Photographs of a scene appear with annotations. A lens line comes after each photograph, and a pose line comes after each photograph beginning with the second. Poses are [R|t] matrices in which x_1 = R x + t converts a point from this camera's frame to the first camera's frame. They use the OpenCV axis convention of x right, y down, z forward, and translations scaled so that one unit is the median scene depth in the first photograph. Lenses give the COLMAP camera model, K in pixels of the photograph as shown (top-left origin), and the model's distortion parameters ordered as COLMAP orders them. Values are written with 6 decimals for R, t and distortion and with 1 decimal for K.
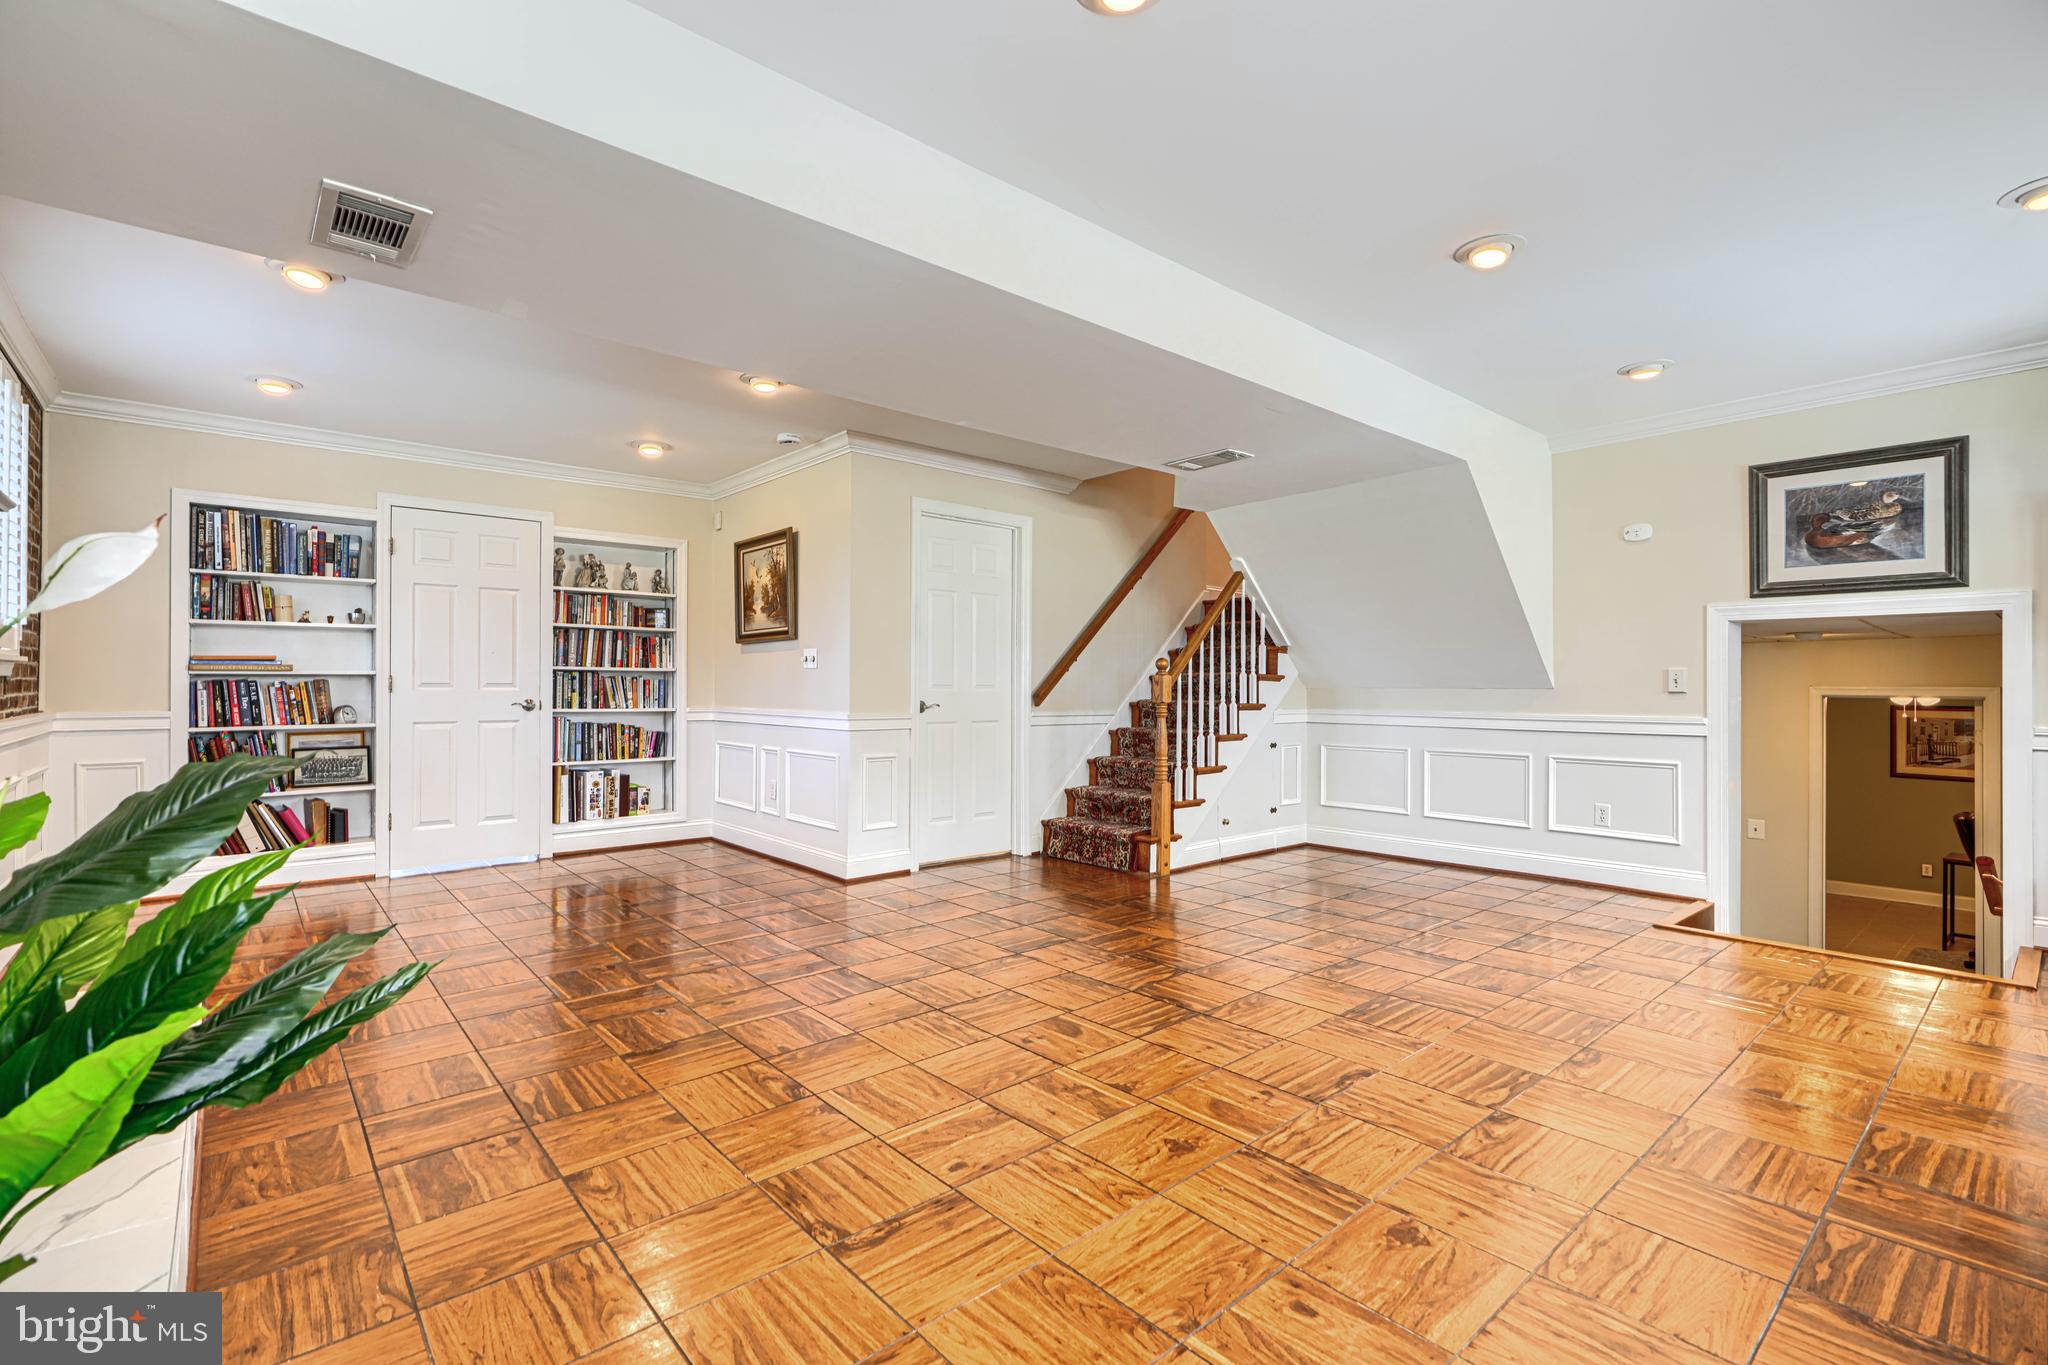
lens RADIAL K [[917.7, 0, 1019.7], [0, 917.7, 683.4], [0, 0, 1]] dist [0.003964, -0.000251]
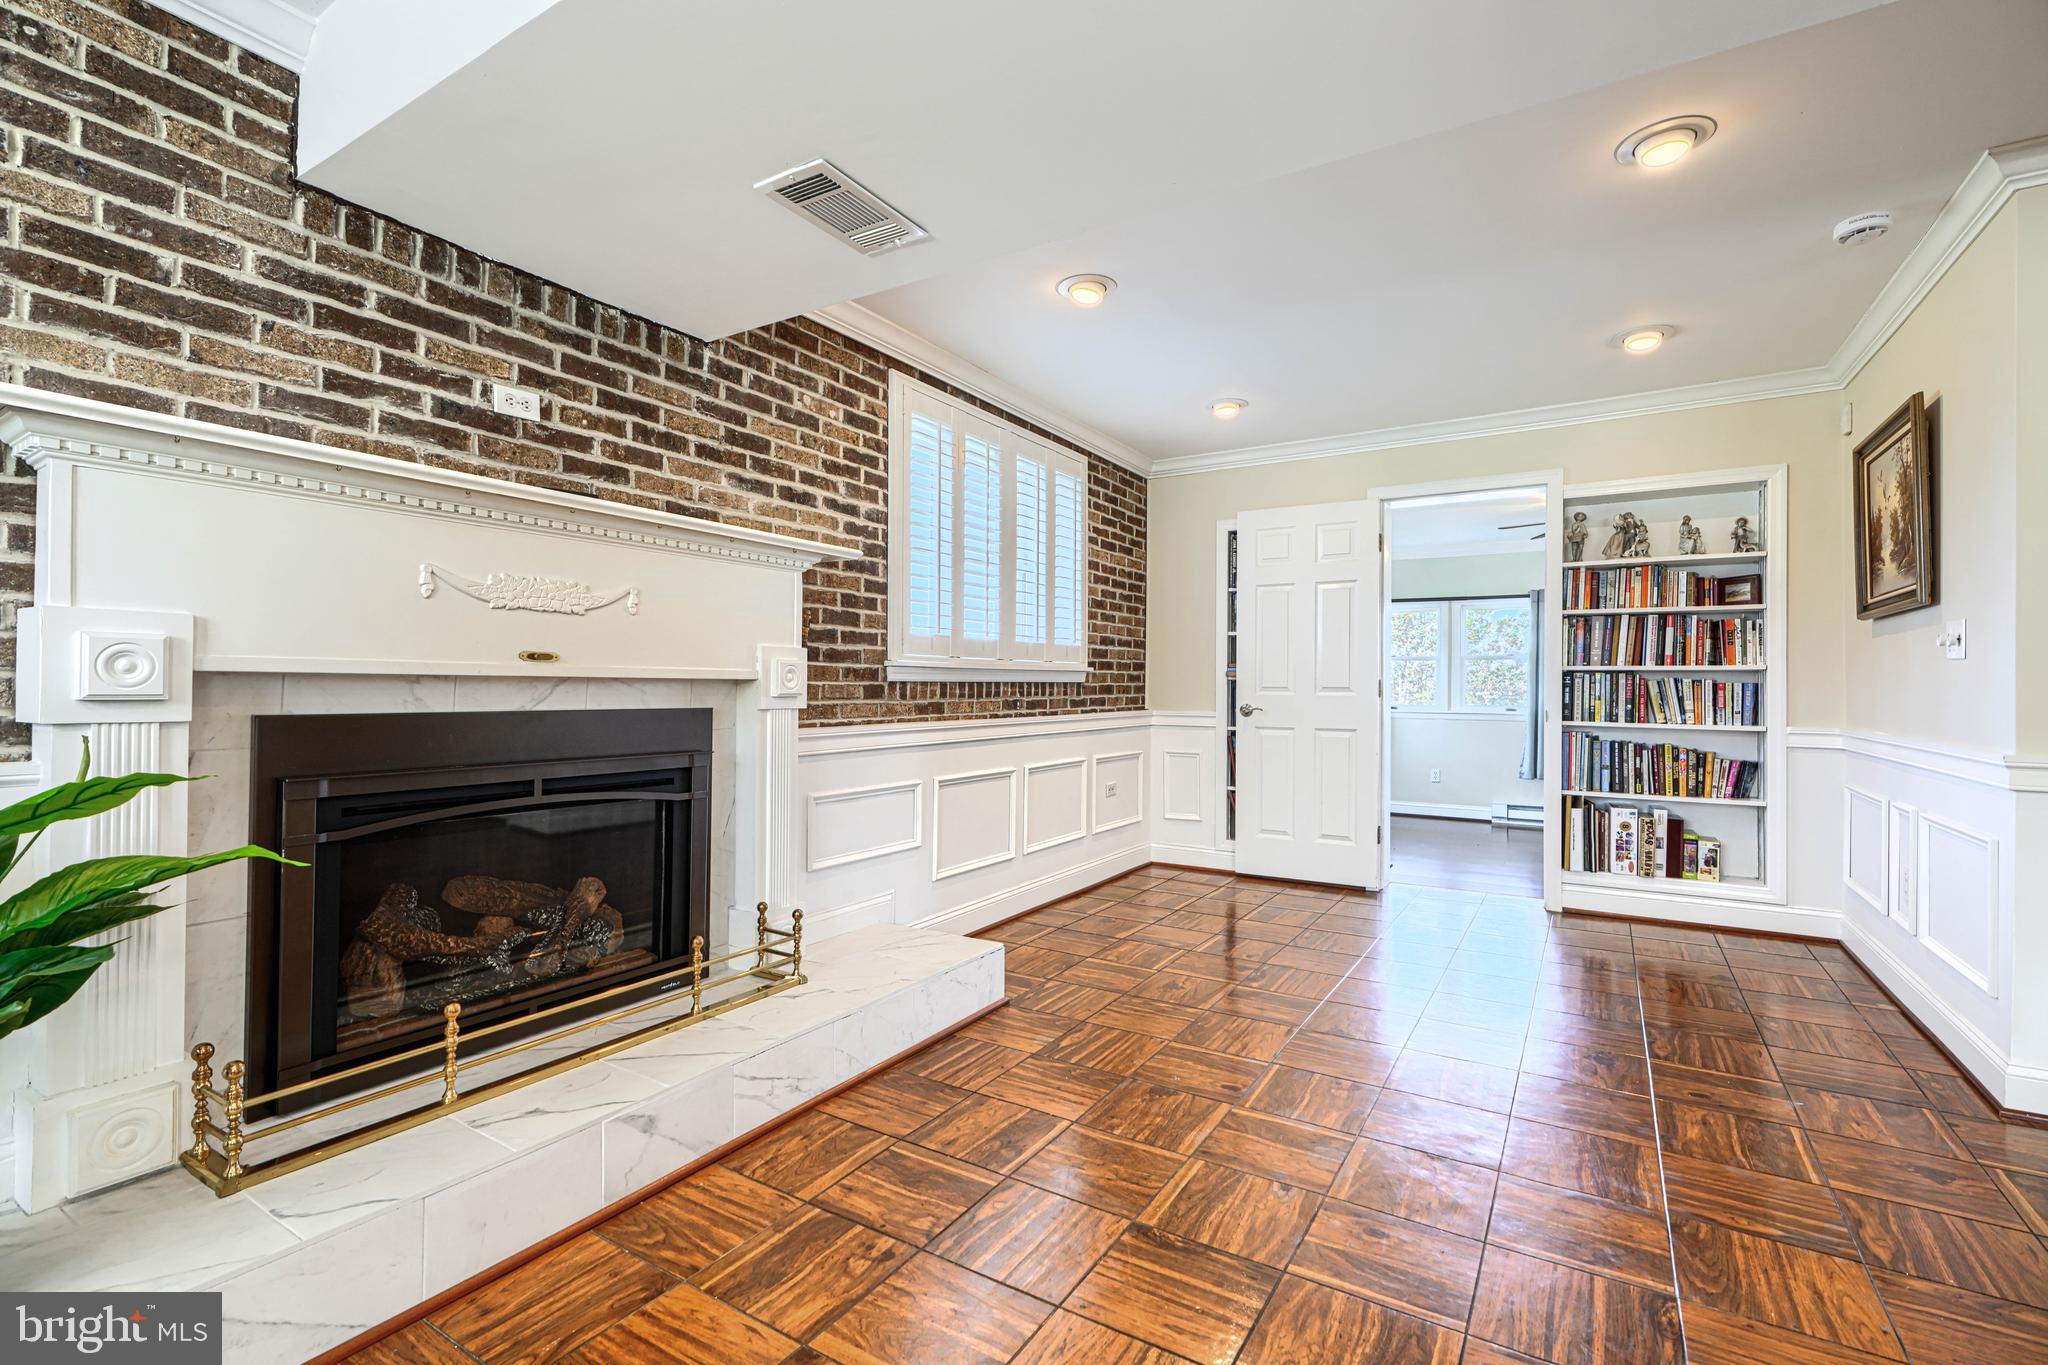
lens RADIAL K [[917.7, 0, 1024.5], [0, 917.7, 686.9], [0, 0, 1]] dist [0.003964, -0.000251]
pose [[0.296507, 0.000421, -0.955030, 0.094976], [-0.000284, 1.000000, 0.000352, -0.001149], [0.955031, 0.000166, 0.296507, 0.325318]]
